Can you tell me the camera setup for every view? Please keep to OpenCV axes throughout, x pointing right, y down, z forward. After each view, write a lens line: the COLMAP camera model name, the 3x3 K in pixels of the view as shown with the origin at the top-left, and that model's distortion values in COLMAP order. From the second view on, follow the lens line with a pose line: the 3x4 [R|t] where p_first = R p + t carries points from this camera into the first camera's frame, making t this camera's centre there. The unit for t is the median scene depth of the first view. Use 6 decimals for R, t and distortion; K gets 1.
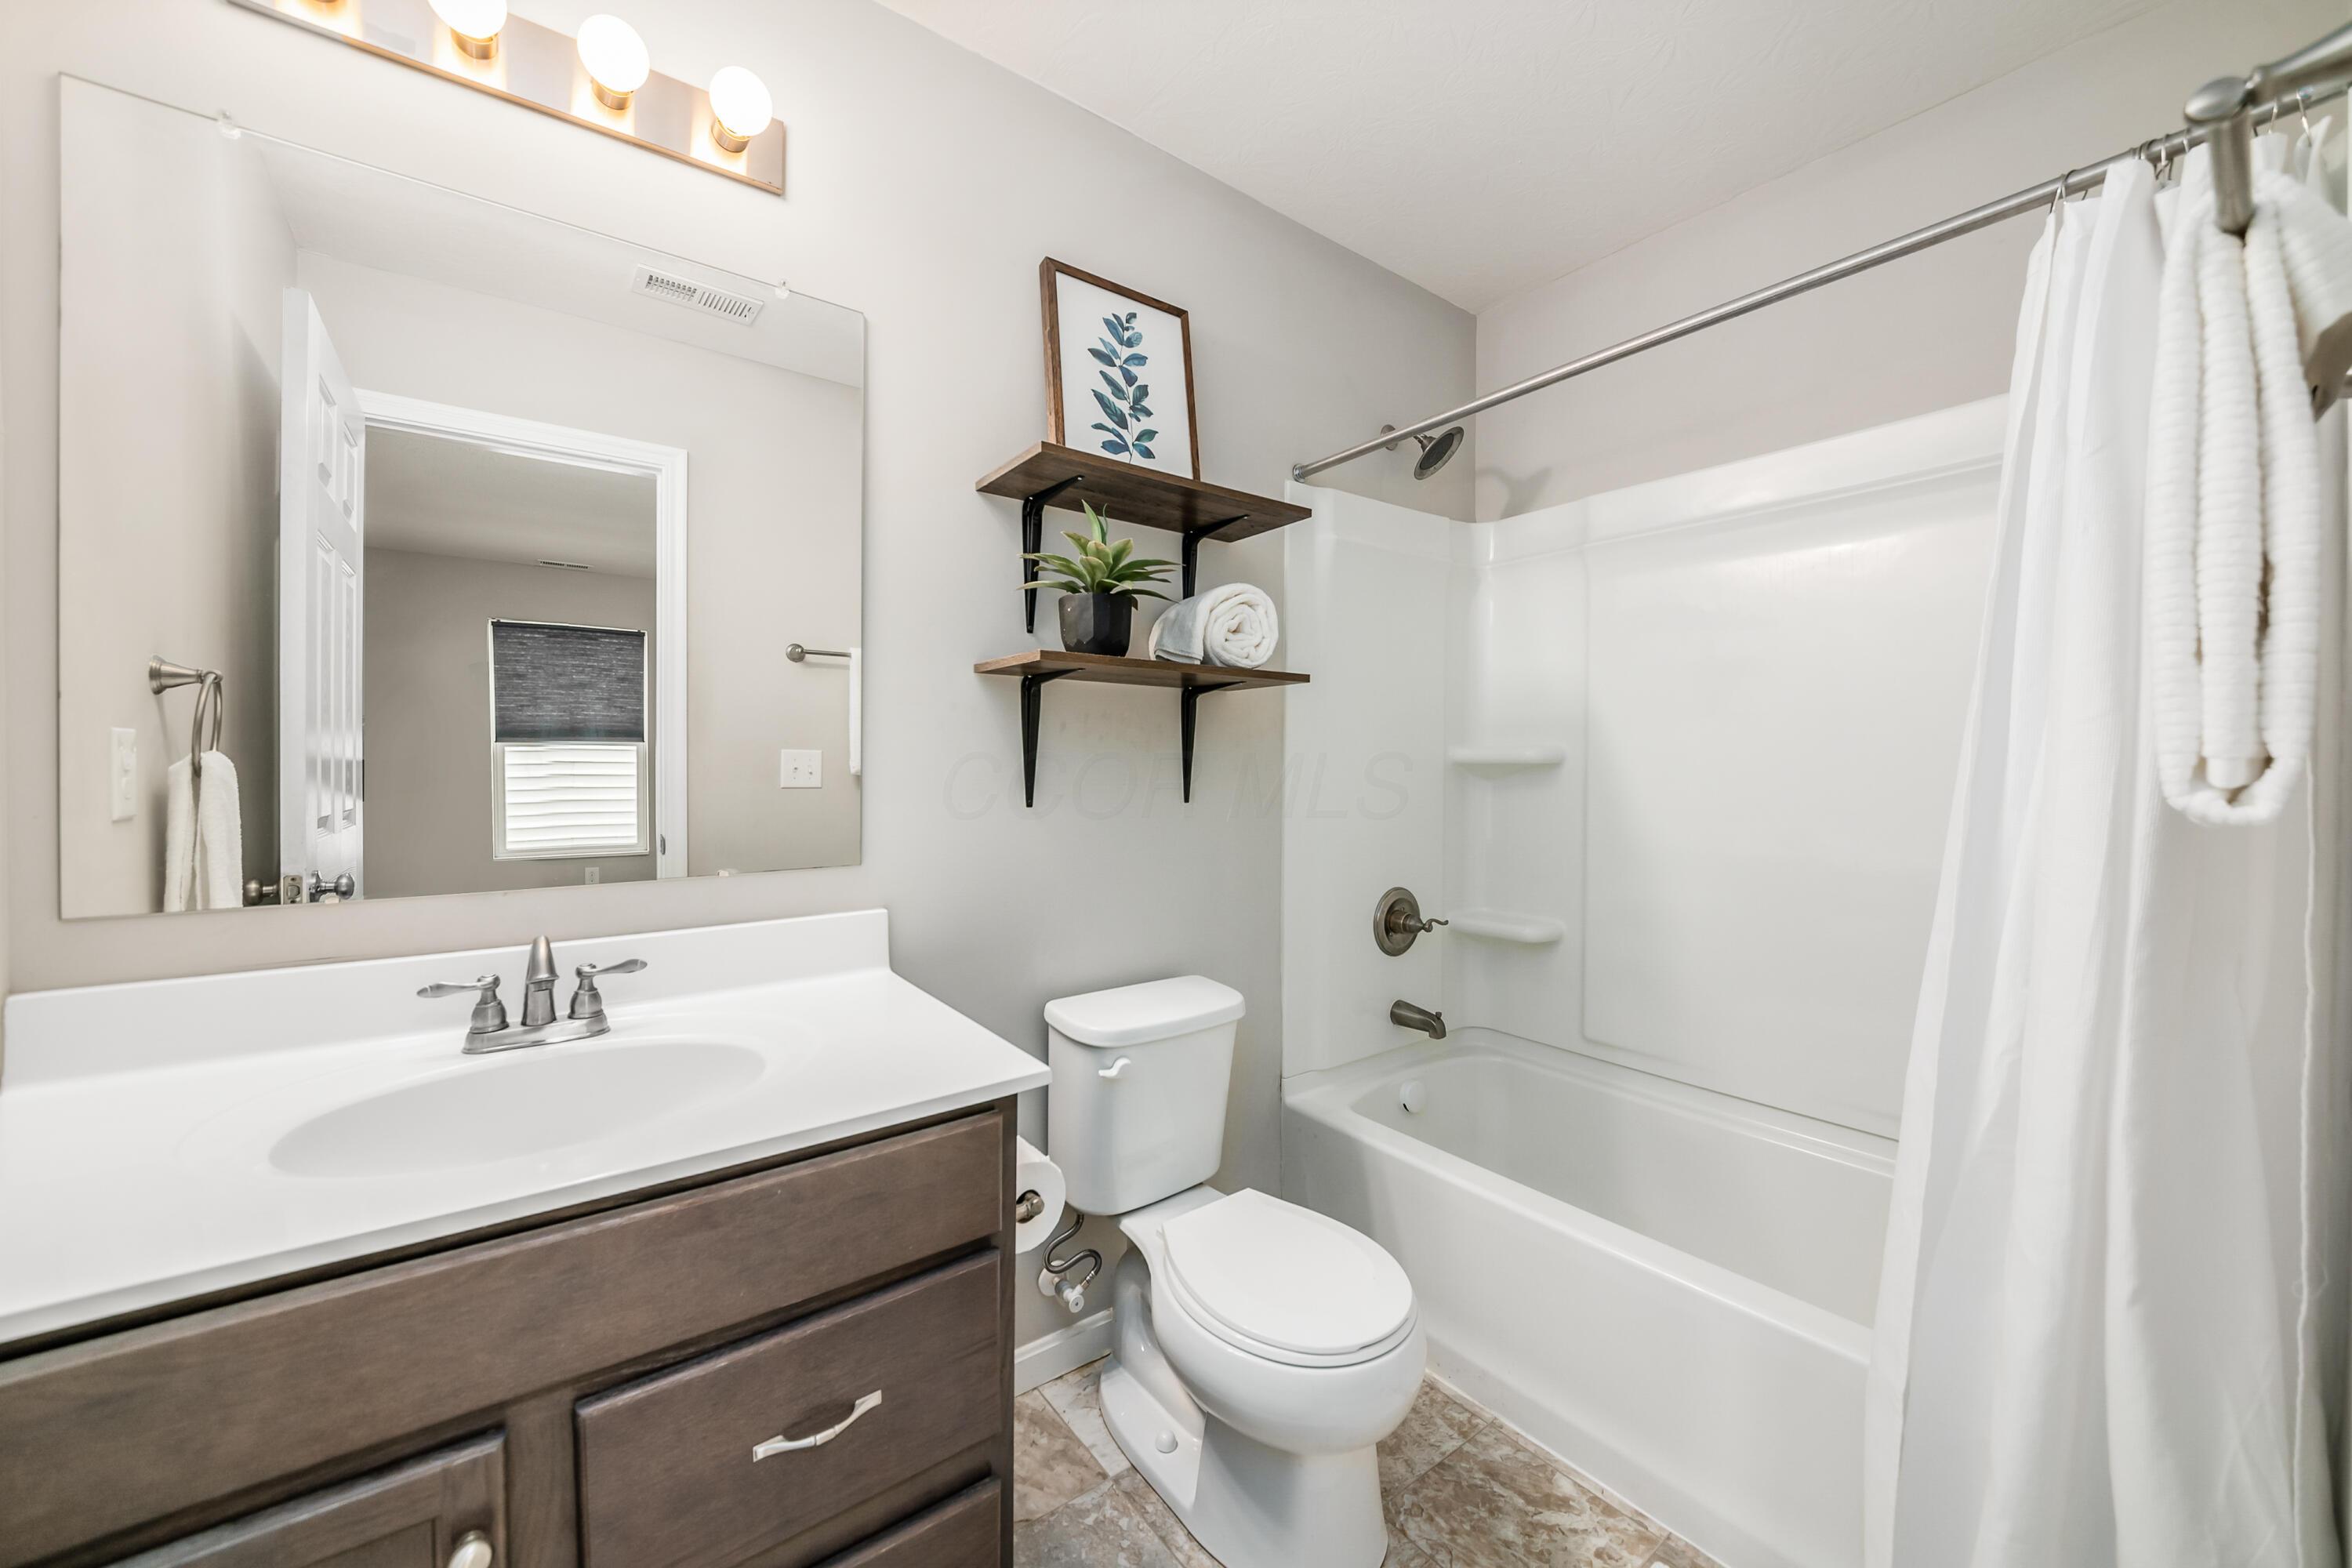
lens RADIAL K [[849.2, 0, 1168.6], [0, 849.2, 773.2], [0, 0, 1]] dist [-0.022446, -0.000092]
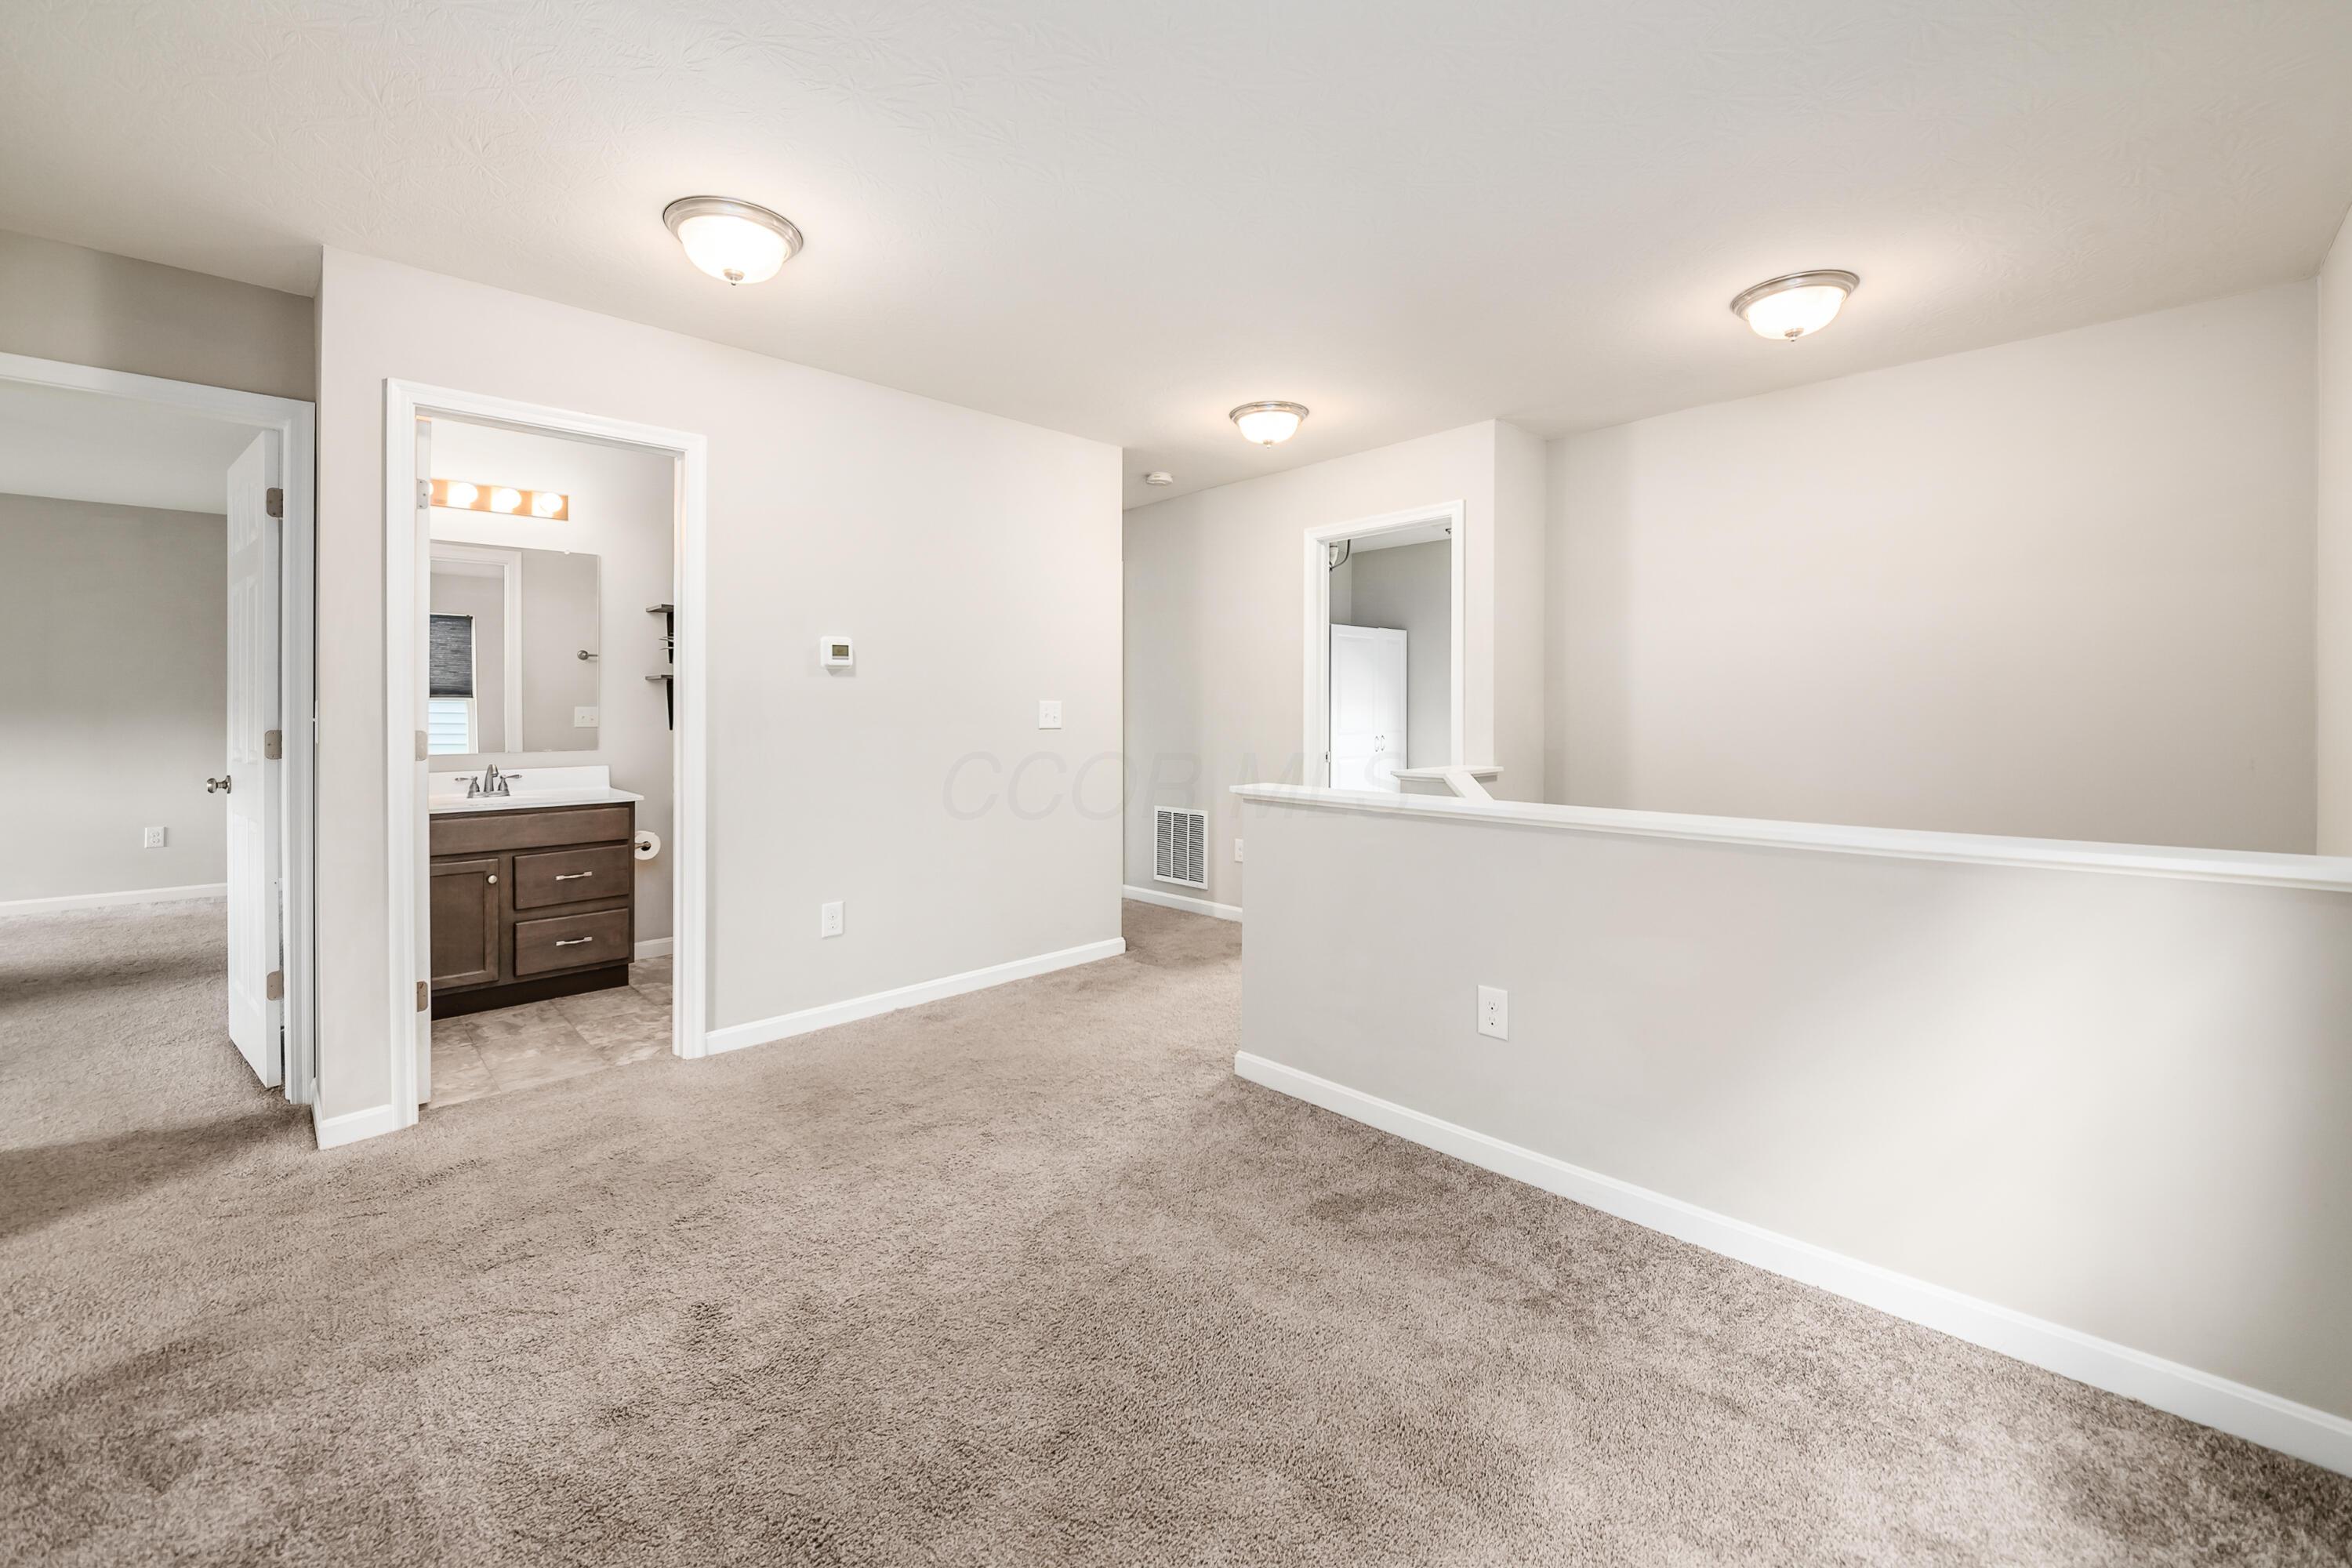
lens RADIAL K [[911.7, 0, 1174.6], [0, 911.7, 722.0], [0, 0, 1]] dist [-0.001463, -0.000103]
pose [[0.990723, 0.000005, 0.135898, 1.515809], [-0.000241, 0.999998, 0.001725, 0.009276], [-0.135898, -0.001742, 0.990721, -3.065333]]
